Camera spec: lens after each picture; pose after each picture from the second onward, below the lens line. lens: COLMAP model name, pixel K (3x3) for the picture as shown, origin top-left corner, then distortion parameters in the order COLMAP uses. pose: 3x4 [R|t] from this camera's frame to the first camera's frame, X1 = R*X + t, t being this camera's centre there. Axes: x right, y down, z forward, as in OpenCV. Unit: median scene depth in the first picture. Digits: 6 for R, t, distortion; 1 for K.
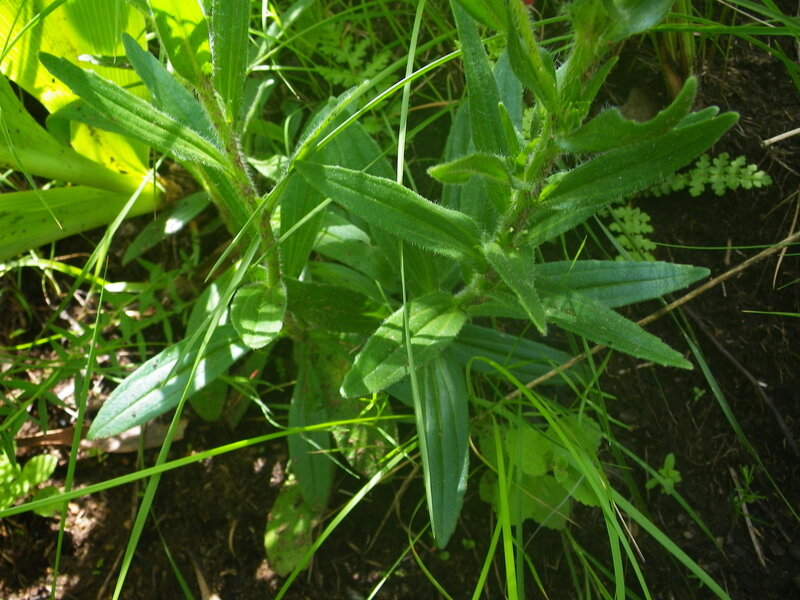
lens RADIAL K [[751.9, 0, 400.0], [0, 751.9, 300.0], [0, 0, 1]] dist [0.004917, -0.000982]
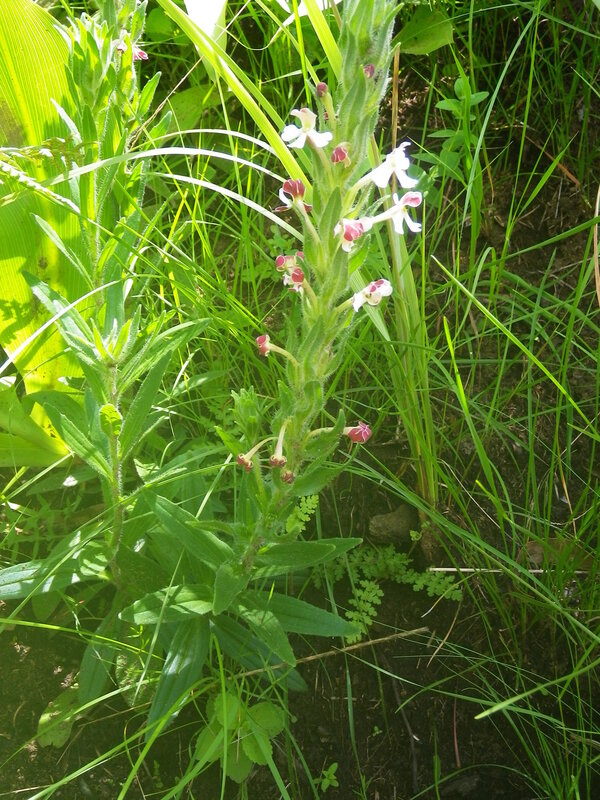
lens RADIAL K [[965.3, 0, 300.0], [0, 965.3, 400.0], [0, 0, 1]] dist [0.008916, -0.036400]
pose [[0.937120, 0.339294, -0.081763, 0.249180], [-0.348981, 0.913777, -0.207902, -0.014252], [0.004173, 0.223363, 0.974726, -0.998733]]
